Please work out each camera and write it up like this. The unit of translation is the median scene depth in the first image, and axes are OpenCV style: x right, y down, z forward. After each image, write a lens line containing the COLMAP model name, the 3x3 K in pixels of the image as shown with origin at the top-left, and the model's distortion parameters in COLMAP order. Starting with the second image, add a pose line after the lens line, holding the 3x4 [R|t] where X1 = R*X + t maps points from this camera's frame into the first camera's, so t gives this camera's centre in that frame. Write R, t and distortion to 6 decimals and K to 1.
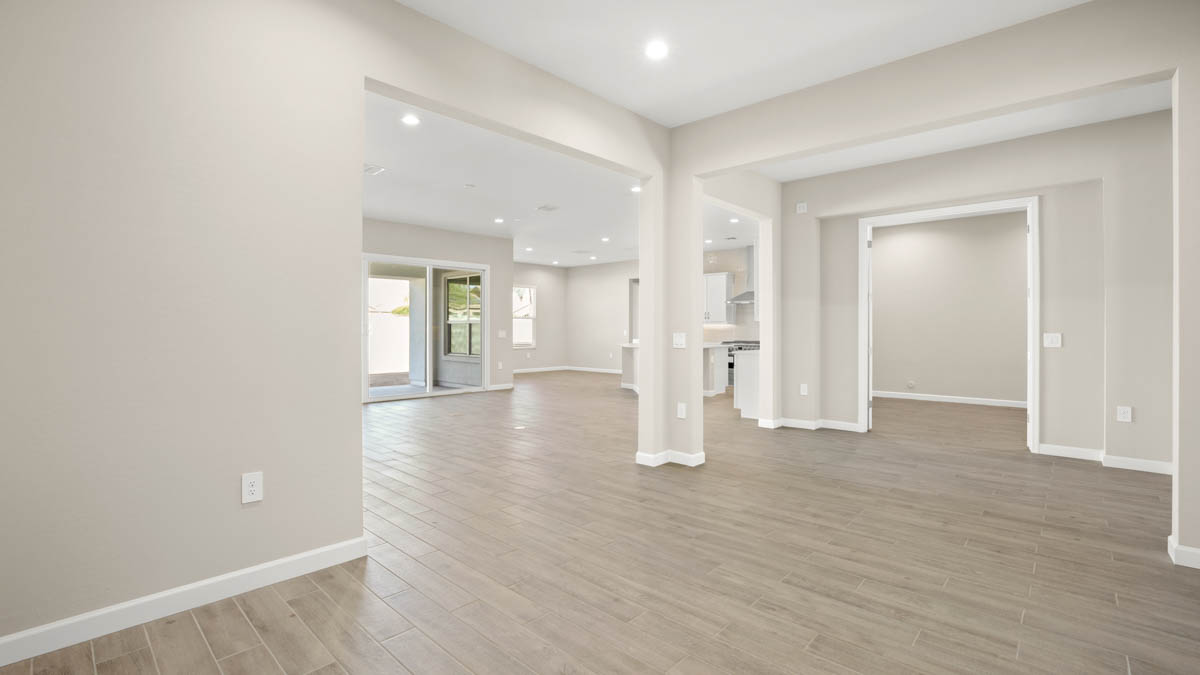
lens RADIAL K [[532.5, 0, 594.7], [0, 532.5, 337.7], [0, 0, 1]] dist [-0.003388, -0.000039]
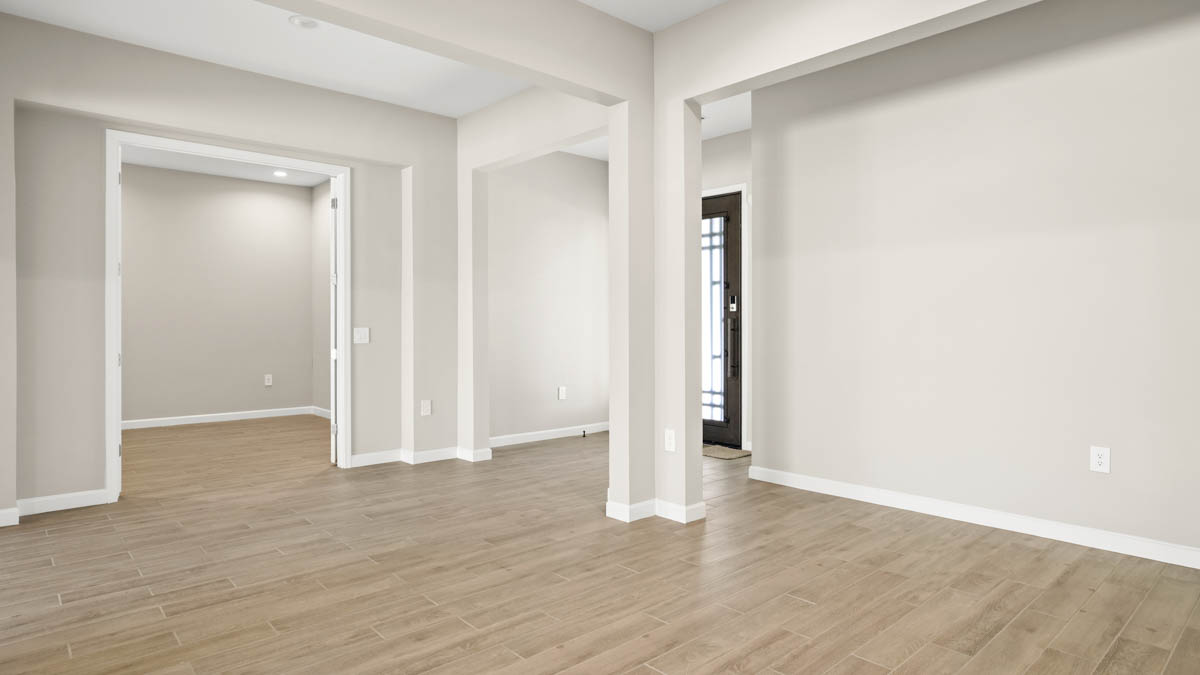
lens RADIAL K [[672.4, 0, 601.2], [0, 672.4, 329.7], [0, 0, 1]] dist [-0.003845, 0.010529]
pose [[0.071723, -0.006565, 0.997403, -0.313642], [0.009956, 0.999933, 0.005866, -0.010303], [-0.997375, 0.009509, 0.071783, 0.740130]]
